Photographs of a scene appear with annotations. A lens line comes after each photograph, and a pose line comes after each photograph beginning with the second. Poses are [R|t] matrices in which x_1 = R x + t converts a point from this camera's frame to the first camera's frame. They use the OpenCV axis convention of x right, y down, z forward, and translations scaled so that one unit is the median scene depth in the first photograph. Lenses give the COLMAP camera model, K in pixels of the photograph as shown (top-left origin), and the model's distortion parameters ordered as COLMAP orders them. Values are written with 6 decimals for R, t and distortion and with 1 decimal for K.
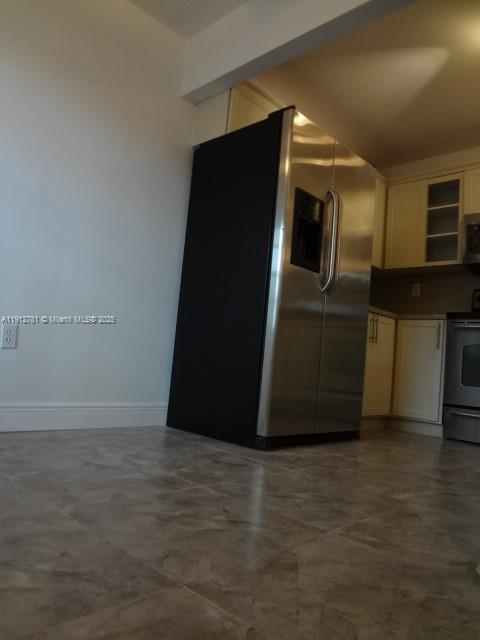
lens RADIAL K [[463.8, 0, 240.0], [0, 463.8, 320.0], [0, 0, 1]] dist [-0.062627, 0.004592]
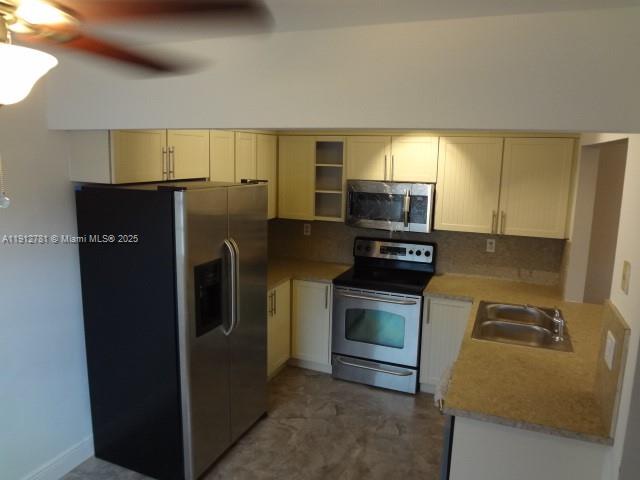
lens RADIAL K [[463.8, 0, 320.0], [0, 463.8, 240.0], [0, 0, 1]] dist [-0.062627, 0.004592]
pose [[0.924779, -0.126651, 0.358808, 0.015536], [0.024097, 0.960580, 0.276956, -0.606768], [-0.379741, -0.247477, 0.891376, -0.019421]]
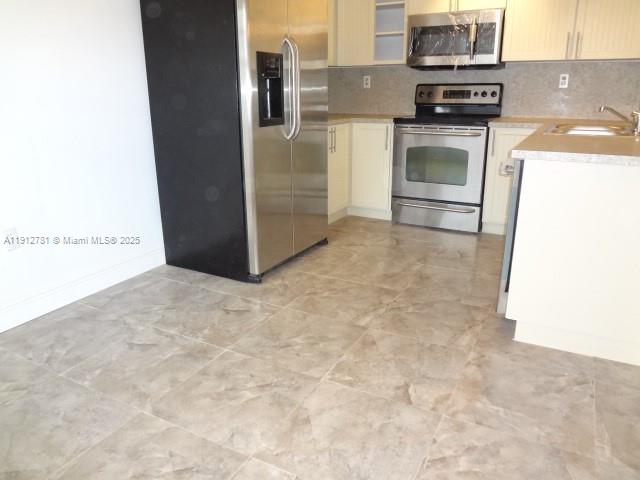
lens RADIAL K [[463.8, 0, 320.0], [0, 463.8, 240.0], [0, 0, 1]] dist [-0.062627, 0.004592]
pose [[0.960255, -0.169935, 0.221431, -0.040491], [0.067519, 0.911168, 0.406466, -0.300294], [-0.270834, -0.375360, 0.886427, -0.110808]]
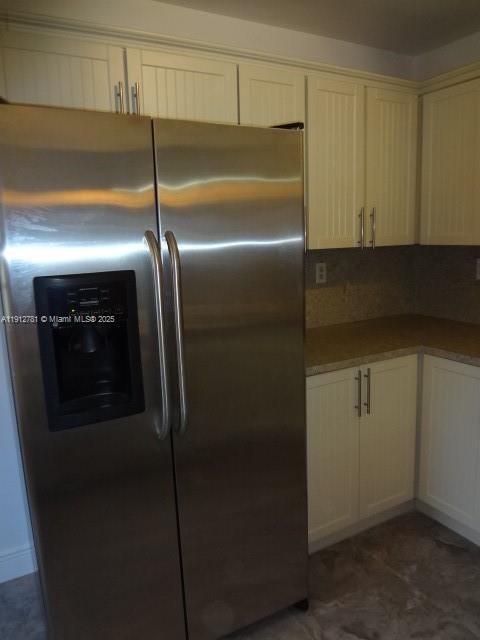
lens RADIAL K [[462.0, 0, 240.0], [0, 462.0, 320.0], [0, 0, 1]] dist [-0.037763, 0.000546]
pose [[0.945362, -0.080248, -0.315991, 0.466535], [0.152619, 0.965405, 0.211426, -0.308071], [0.288093, -0.248100, 0.924905, 0.583608]]
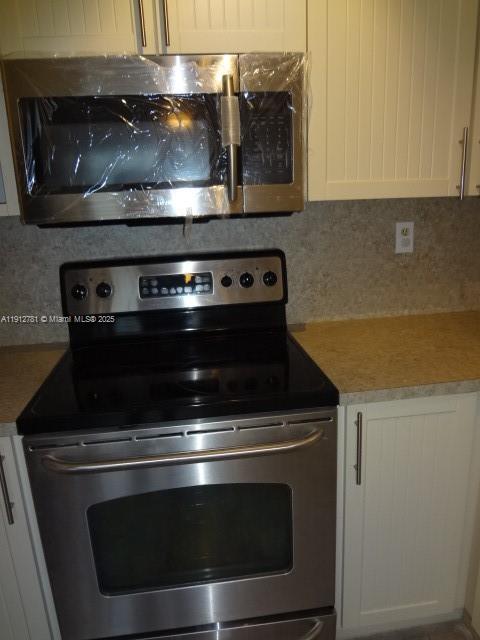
lens RADIAL K [[463.8, 0, 240.0], [0, 463.8, 320.0], [0, 0, 1]] dist [-0.062627, 0.004592]
pose [[0.610730, -0.298148, 0.733564, 0.465915], [0.026870, 0.933676, 0.357110, -0.254650], [-0.791383, -0.198387, 0.578235, 0.985596]]
